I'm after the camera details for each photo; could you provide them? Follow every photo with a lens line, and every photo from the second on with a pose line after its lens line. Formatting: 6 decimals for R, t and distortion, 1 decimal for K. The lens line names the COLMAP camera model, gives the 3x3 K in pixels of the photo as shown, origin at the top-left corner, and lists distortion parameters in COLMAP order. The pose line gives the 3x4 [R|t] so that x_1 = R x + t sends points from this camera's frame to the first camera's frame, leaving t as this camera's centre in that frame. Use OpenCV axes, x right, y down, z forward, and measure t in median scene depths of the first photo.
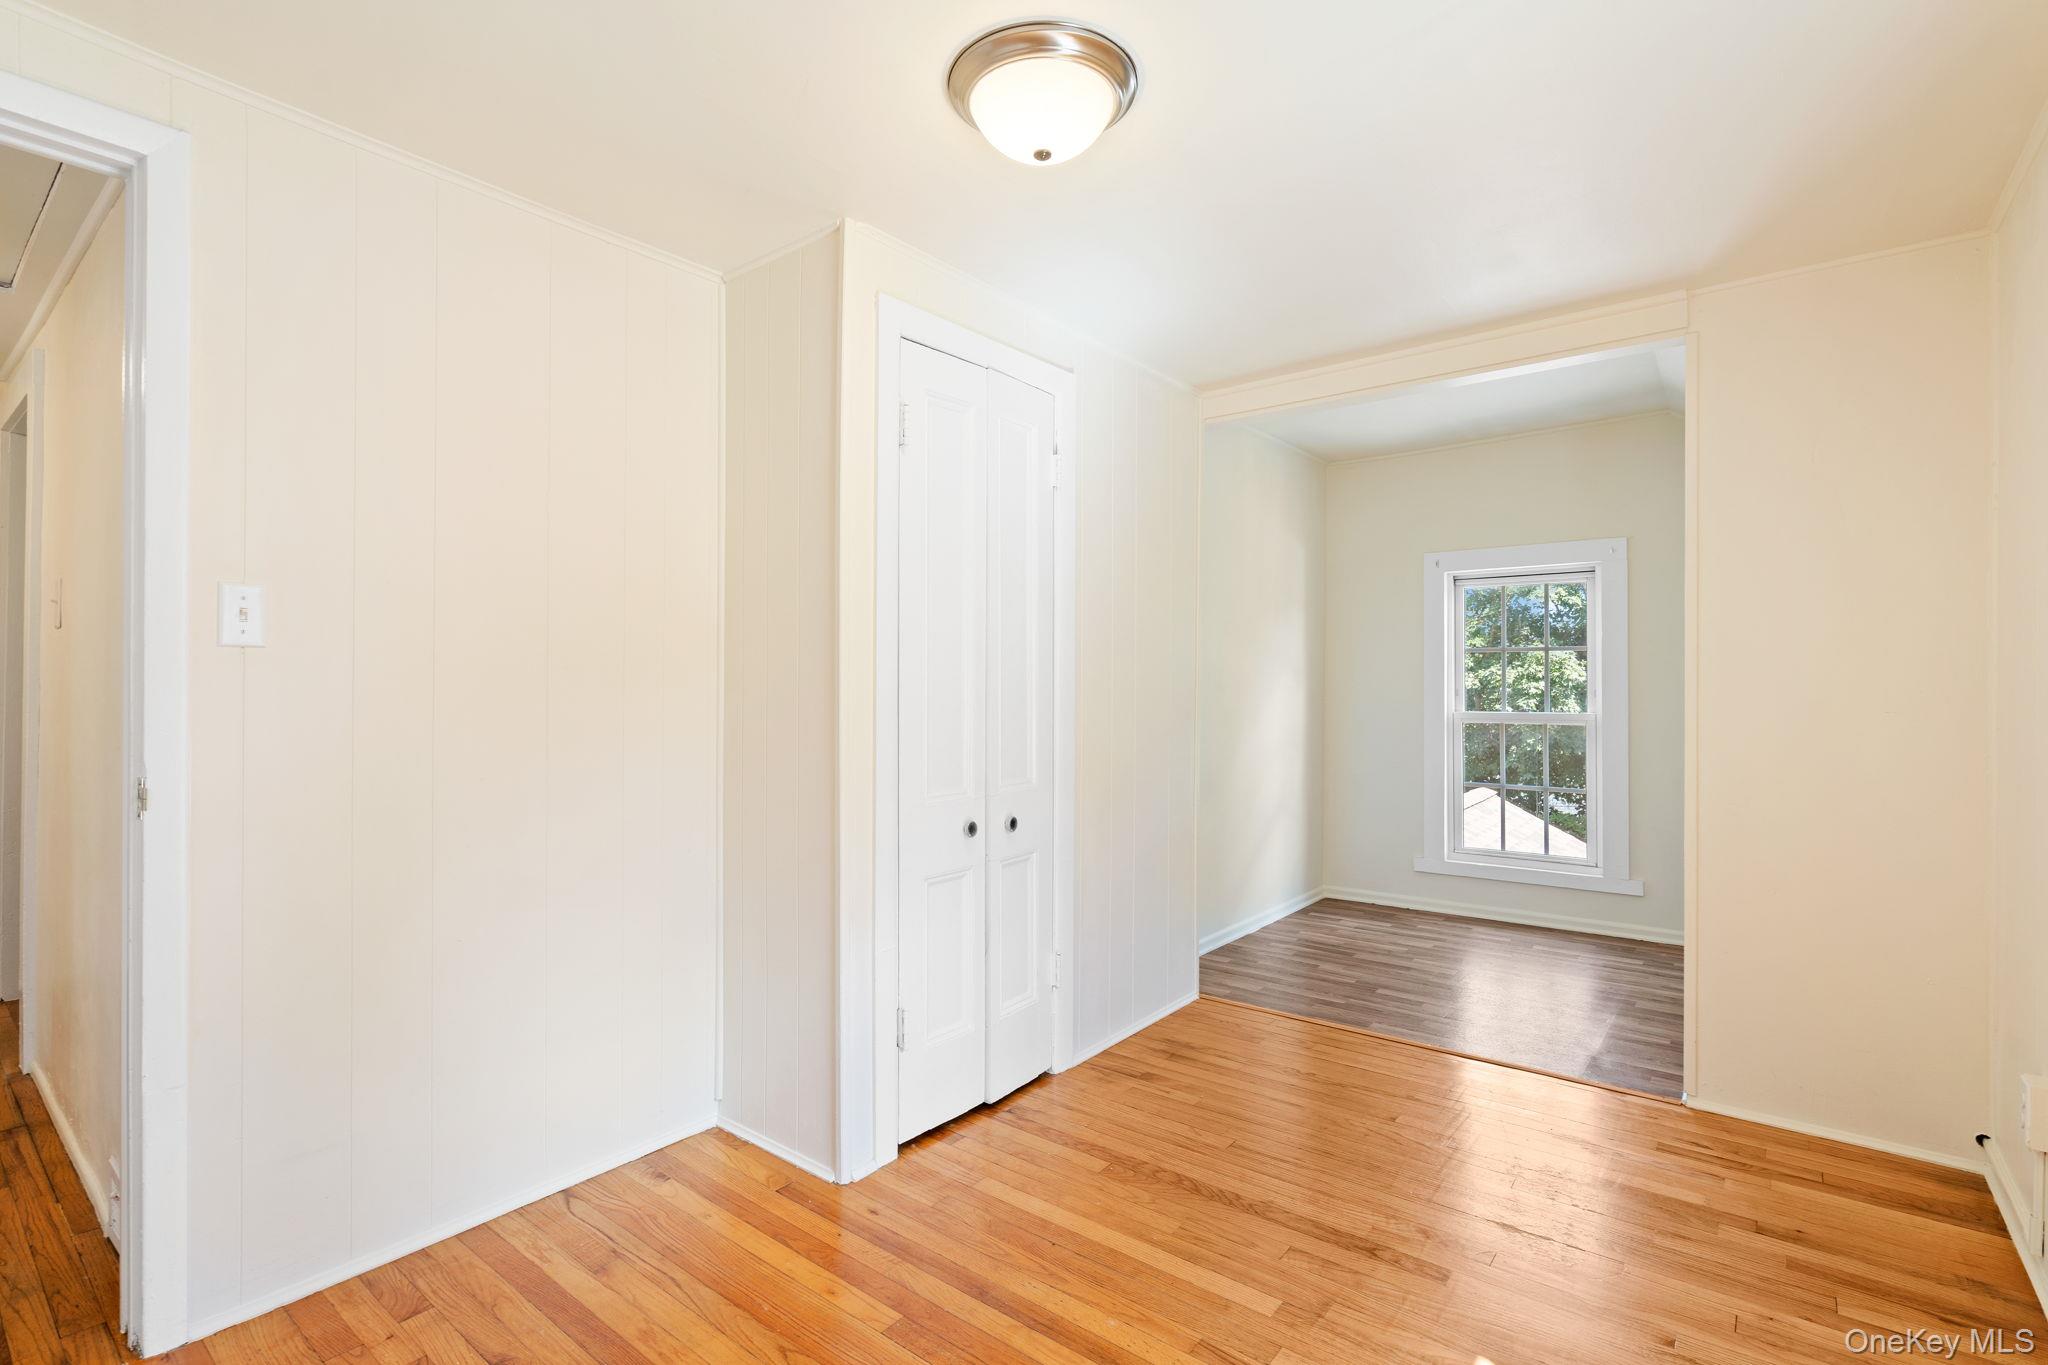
lens RADIAL K [[960.9, 0, 1024.0], [0, 960.9, 682.5], [0, 0, 1]] dist [0.002574, 0.000189]
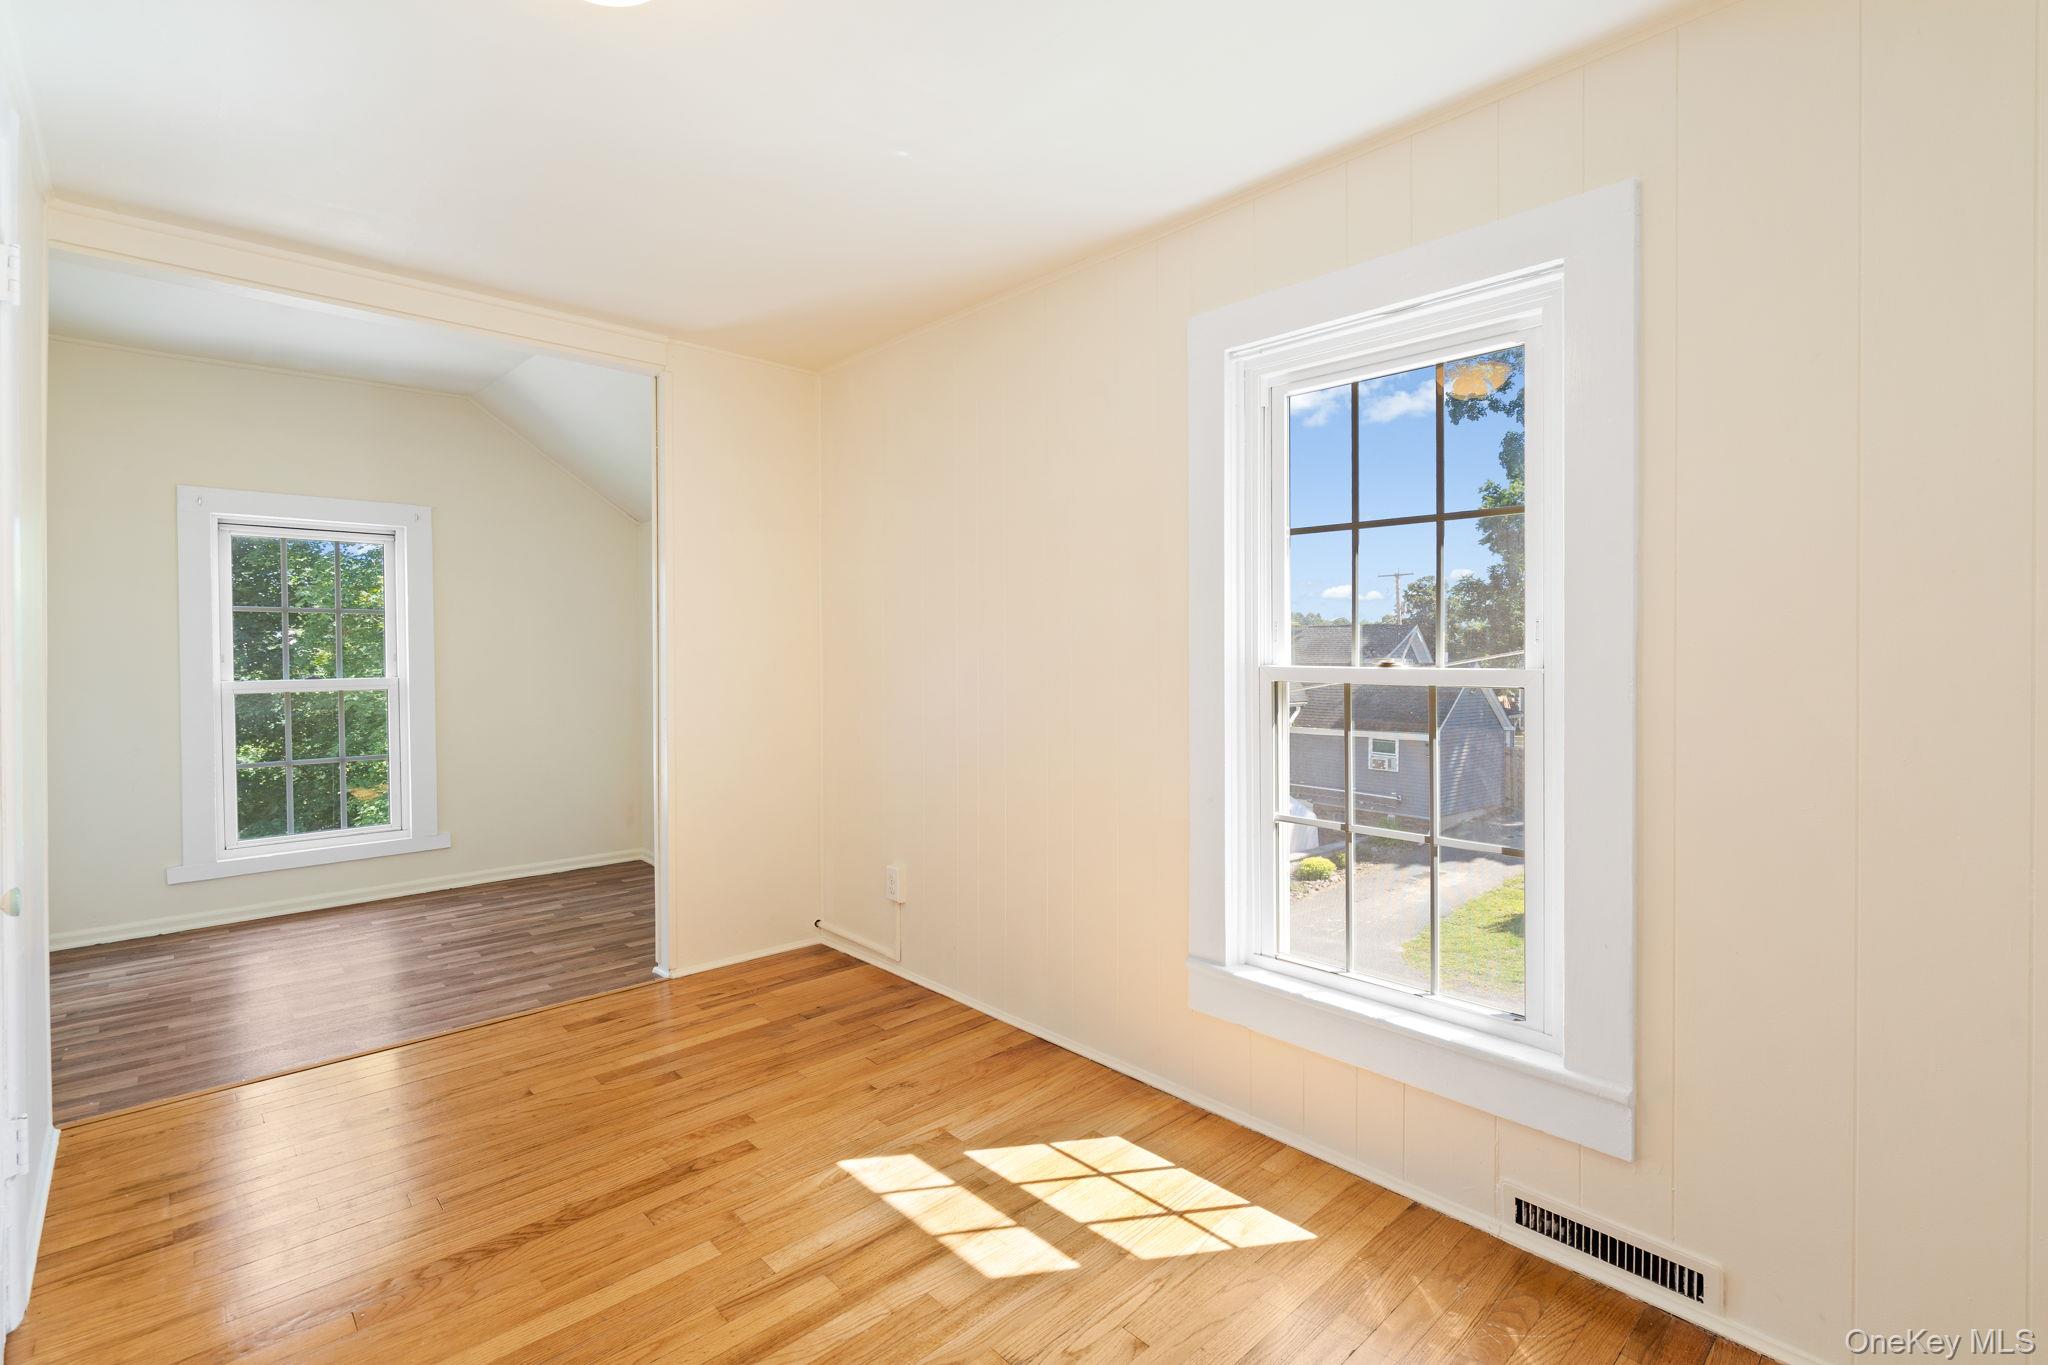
lens RADIAL K [[933.8, 0, 1028.1], [0, 933.8, 669.9], [0, 0, 1]] dist [-0.001604, 0.000286]
pose [[0.143184, -0.022962, 0.989430, -0.564039], [-0.002240, 0.999721, 0.023525, -0.000788], [-0.989694, -0.005585, 0.143092, 0.434248]]
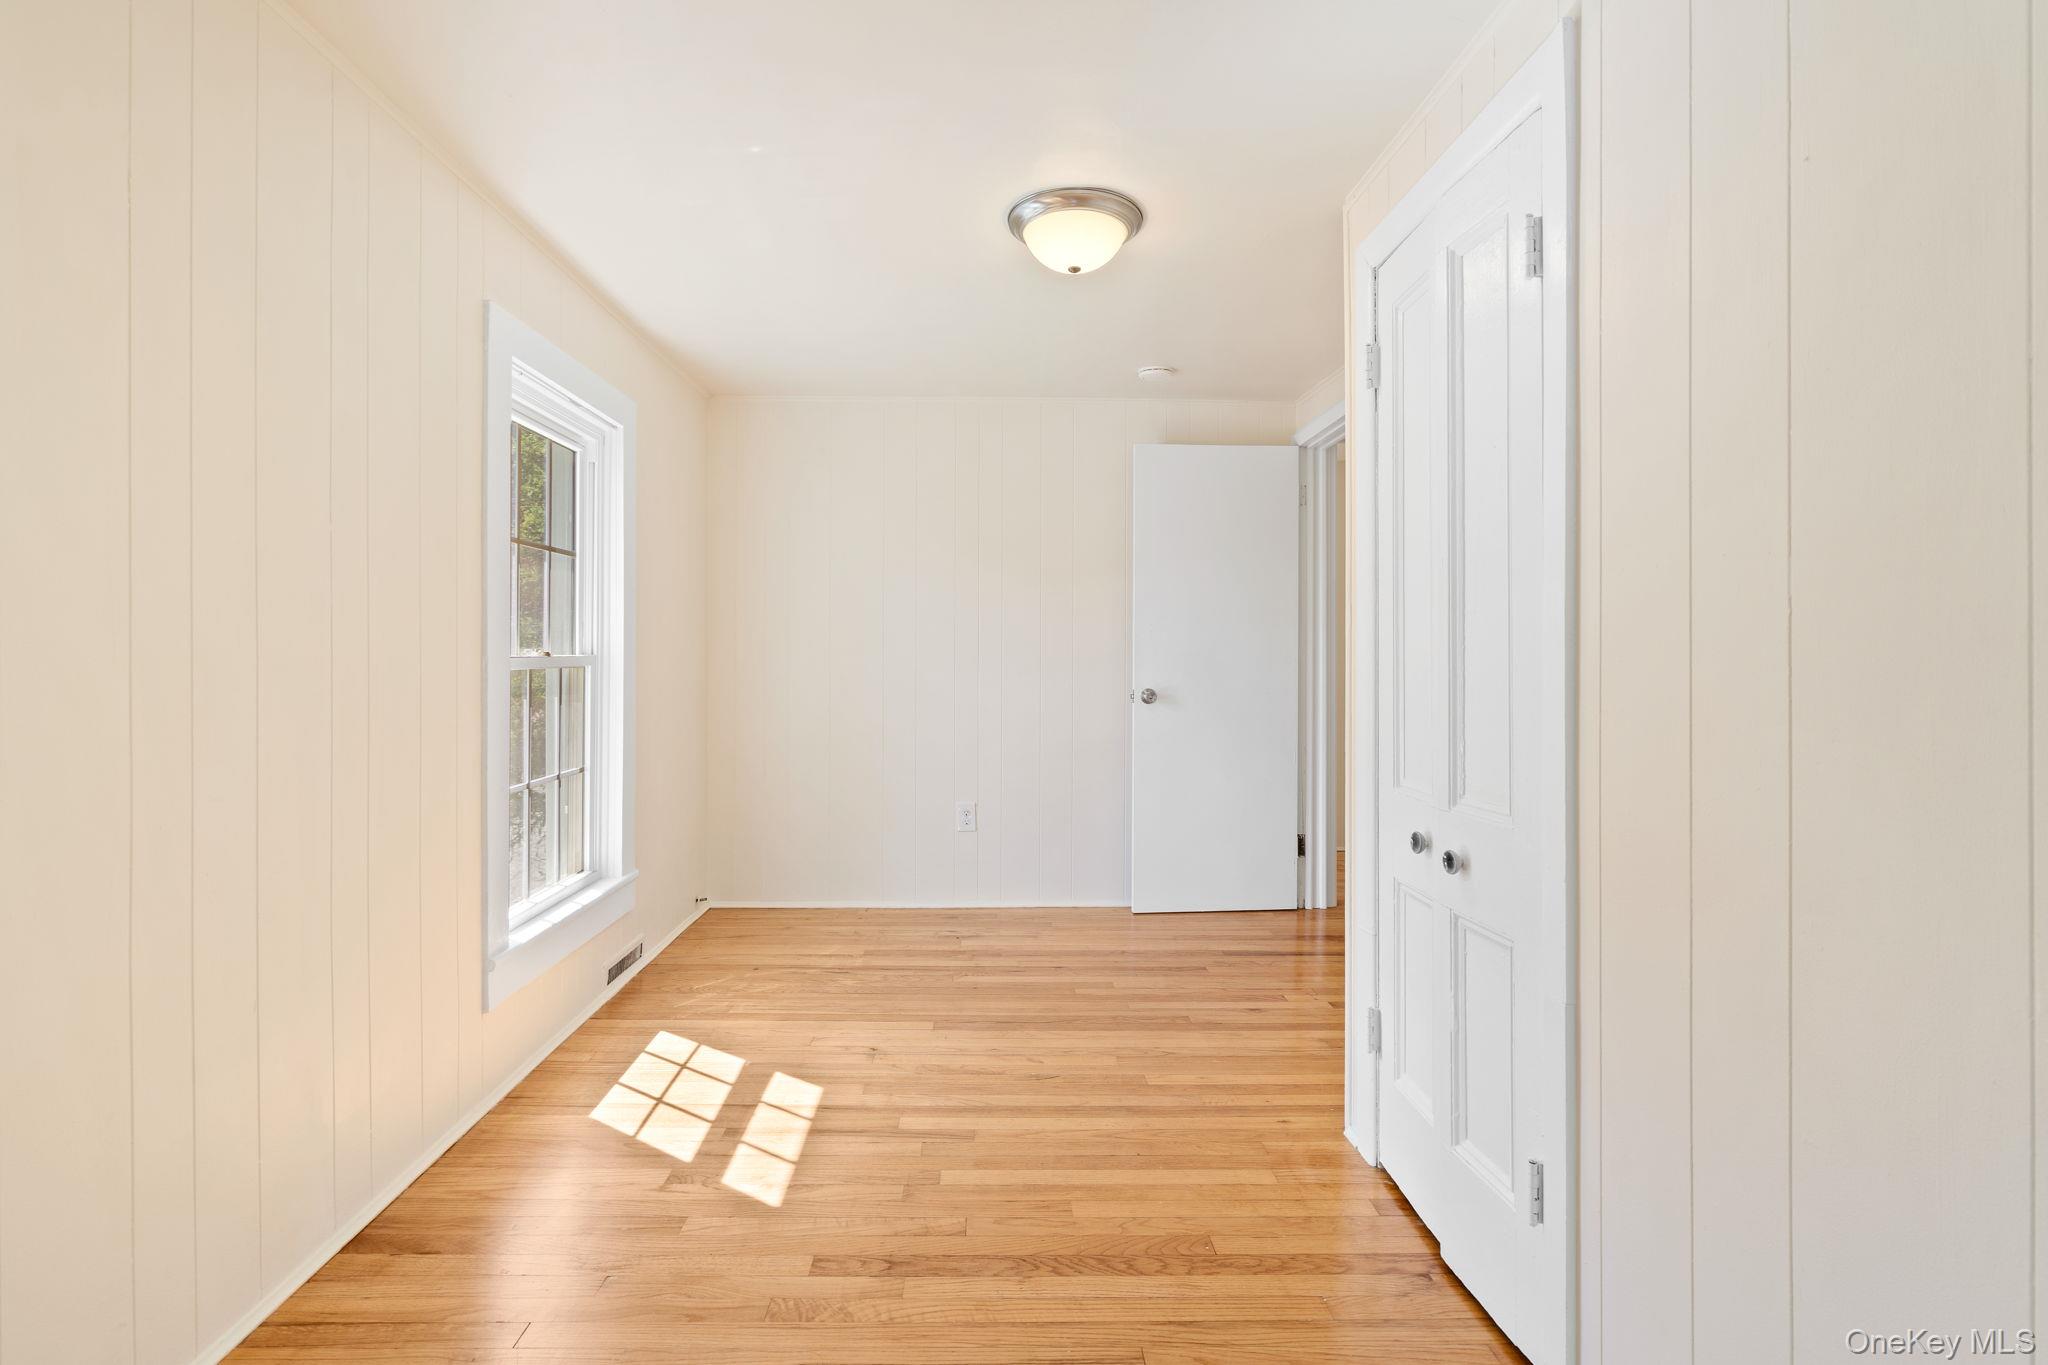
lens RADIAL K [[933.8, 0, 1028.1], [0, 933.8, 669.9], [0, 0, 1]] dist [-0.001604, 0.000286]
pose [[-0.754413, 0.005503, -0.656377, 0.773482], [-0.009980, 0.999753, 0.019851, 0.004328], [0.656325, 0.021526, -0.754171, 1.597703]]
